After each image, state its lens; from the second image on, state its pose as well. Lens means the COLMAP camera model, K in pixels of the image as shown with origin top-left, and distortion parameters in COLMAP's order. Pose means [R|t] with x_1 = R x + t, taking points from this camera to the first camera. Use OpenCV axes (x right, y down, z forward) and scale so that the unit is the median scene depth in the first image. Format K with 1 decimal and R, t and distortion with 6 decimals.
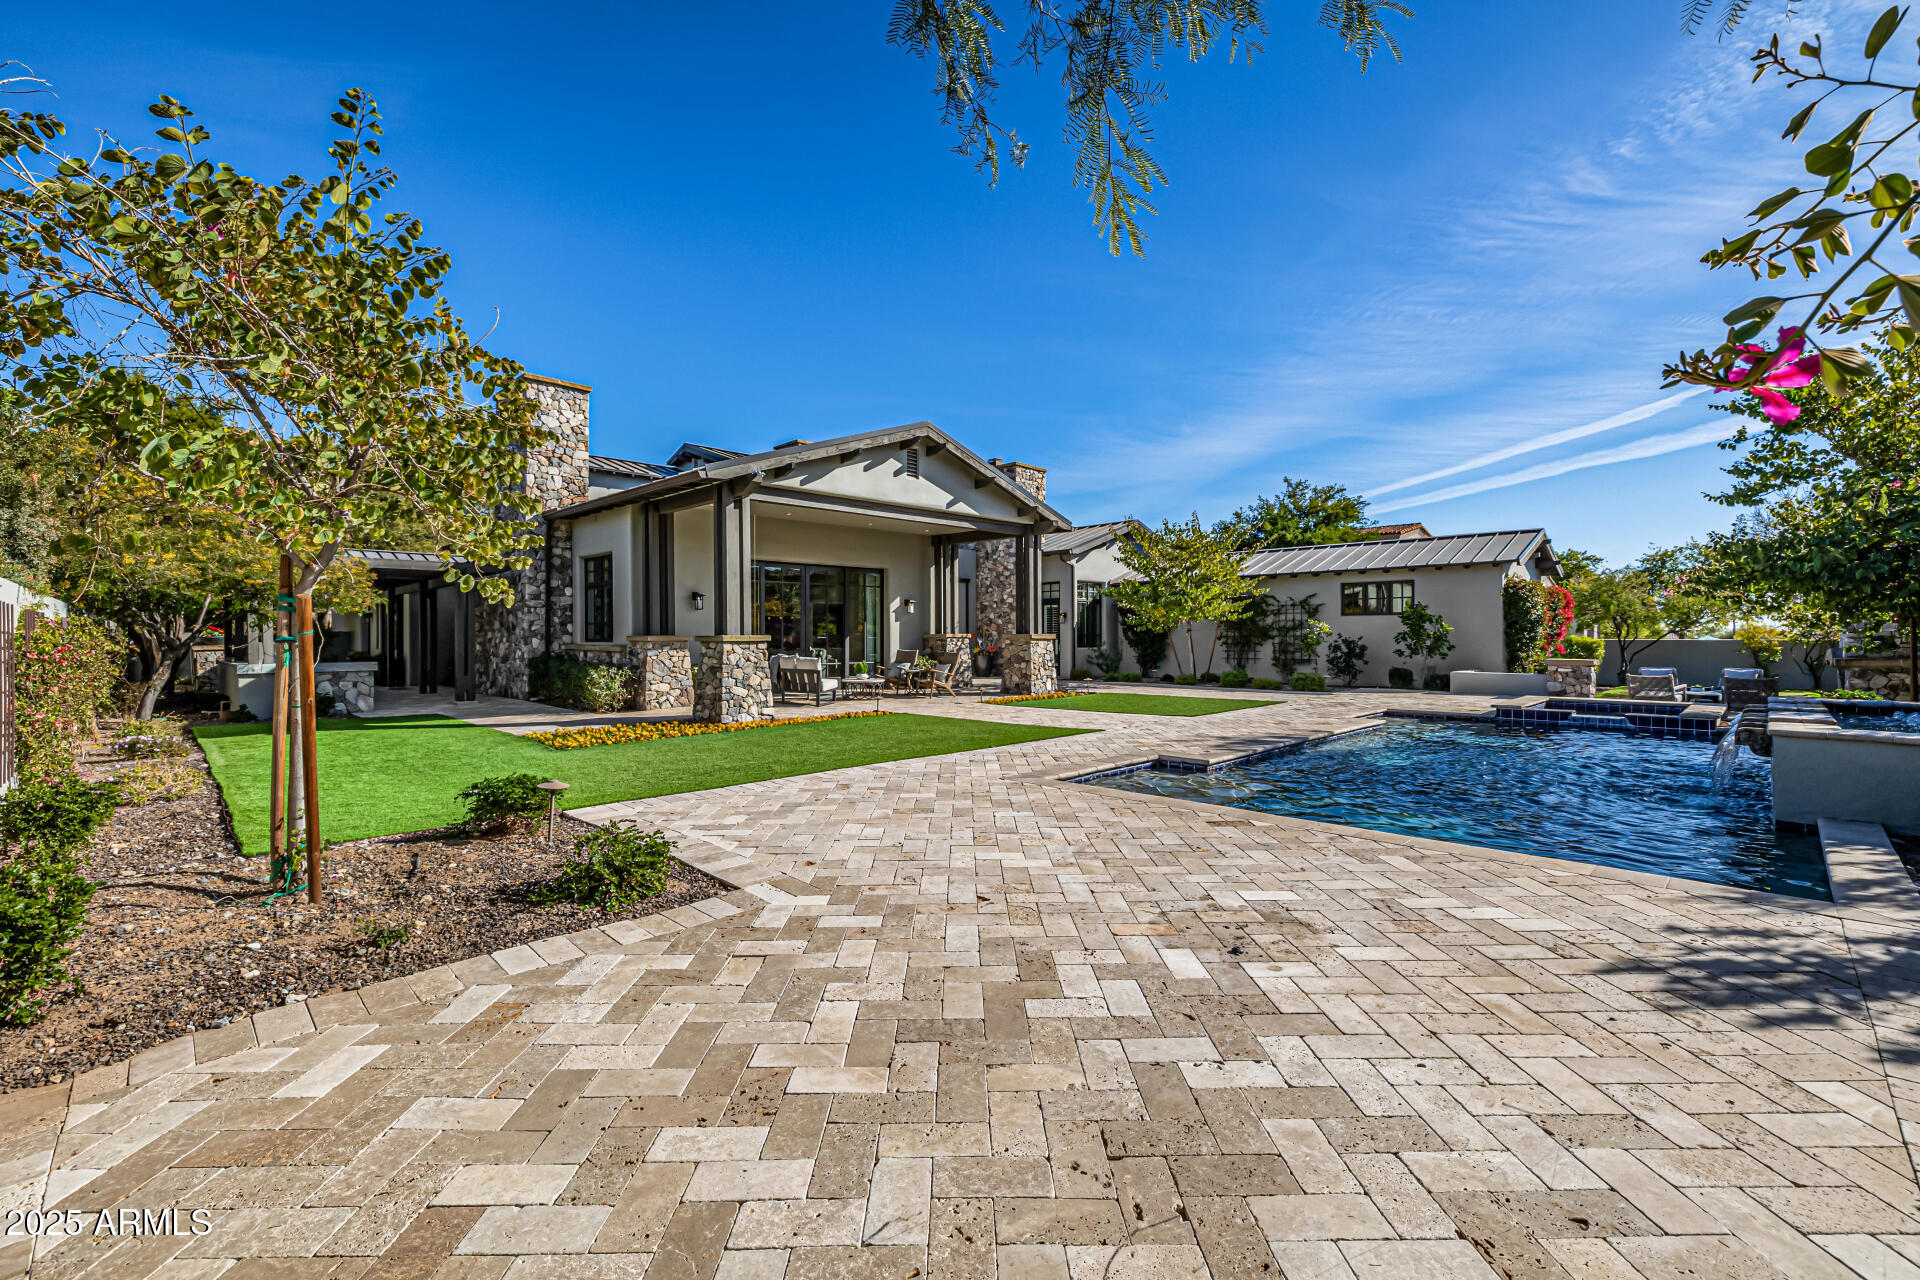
lens RADIAL K [[802.7, 0, 961.9], [0, 802.7, 638.0], [0, 0, 1]] dist [-0.001194, -0.000167]
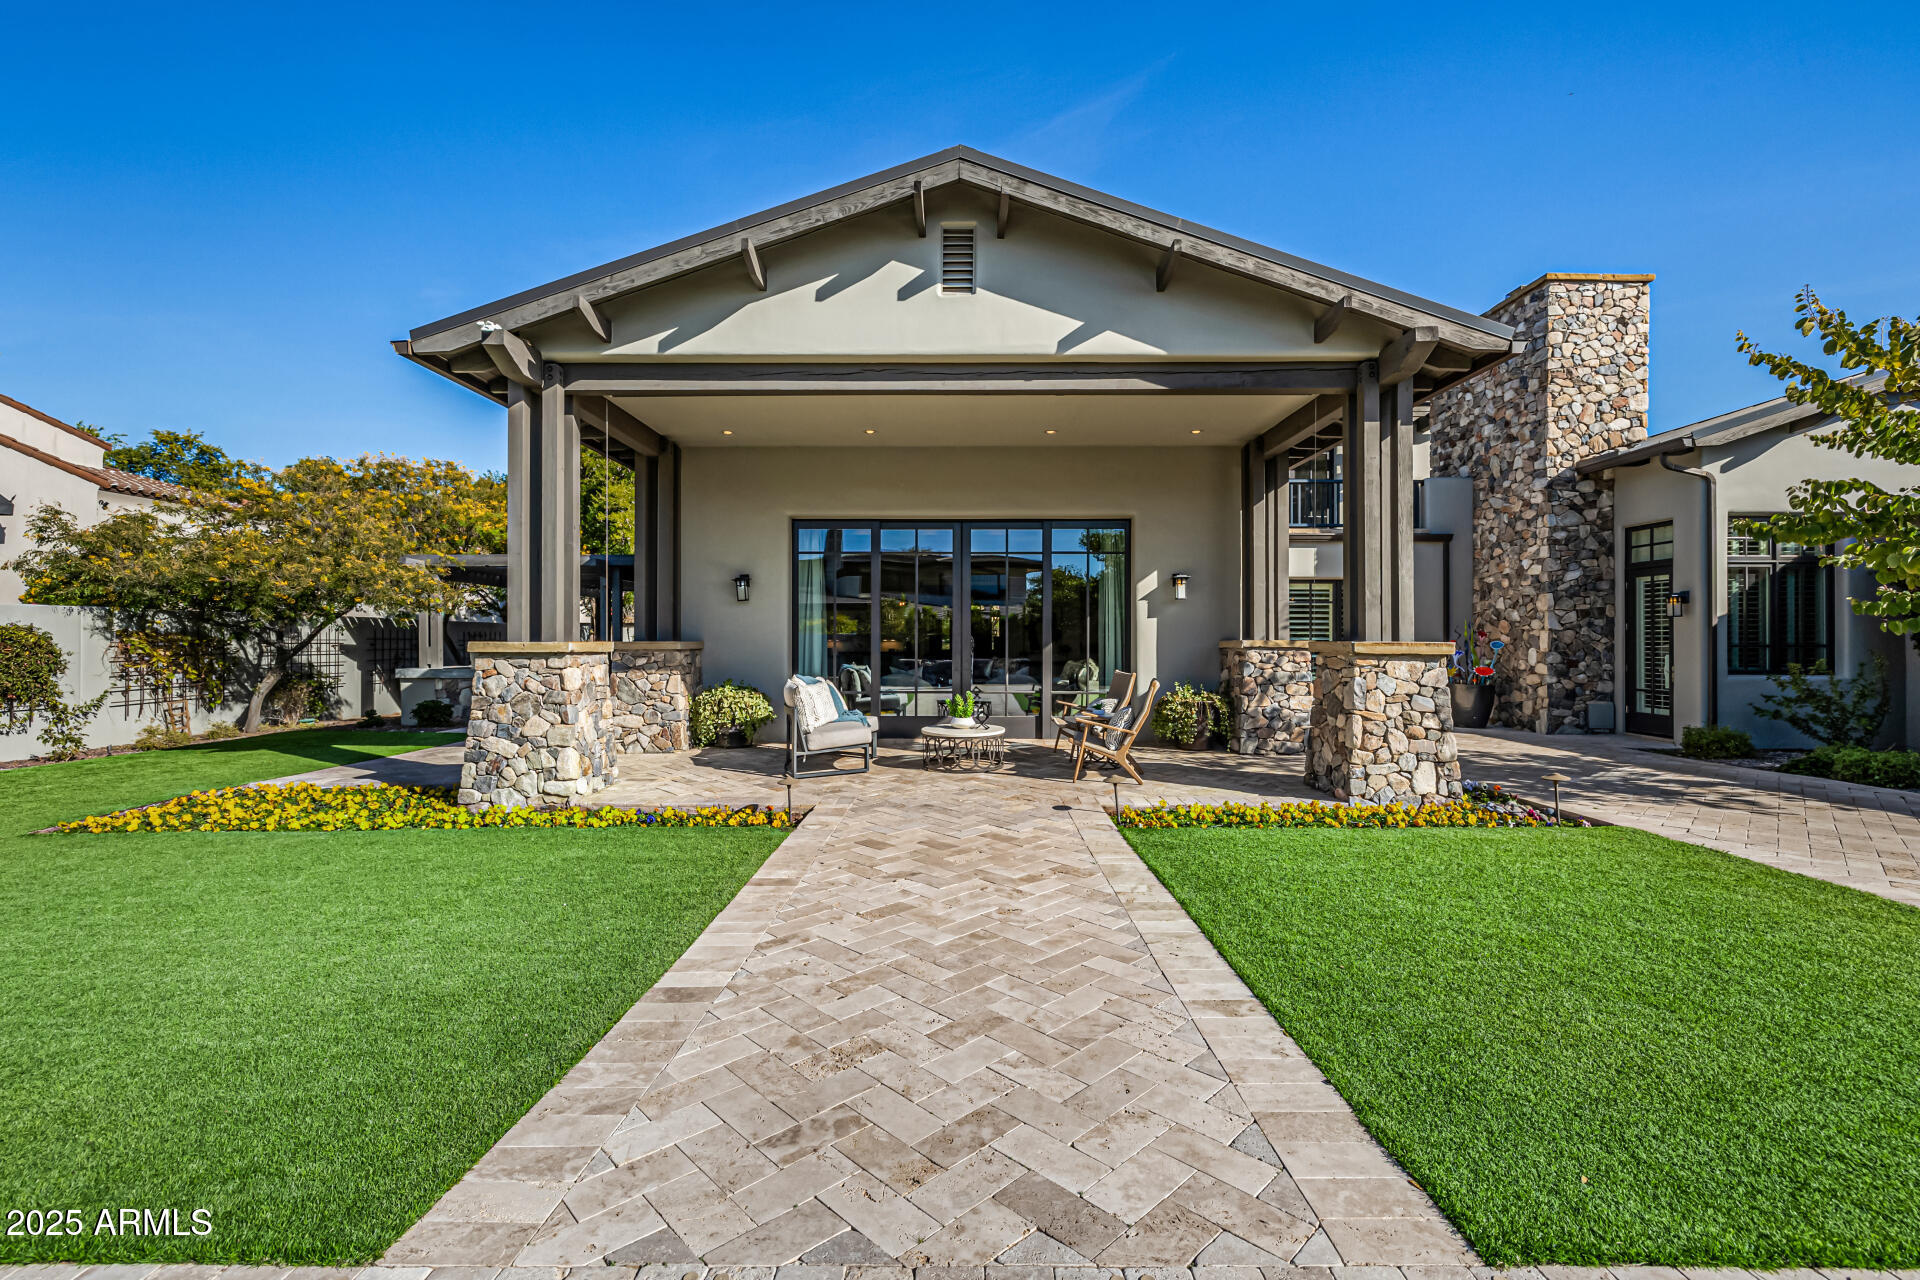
lens RADIAL K [[802.7, 0, 955.0], [0, 802.7, 641.3], [0, 0, 1]] dist [-0.001194, -0.000167]
pose [[0.696223, 0.004760, -0.717809, 0.226290], [-0.006192, 0.999981, 0.000625, -0.004450], [0.717798, 0.004010, 0.696239, 0.593353]]
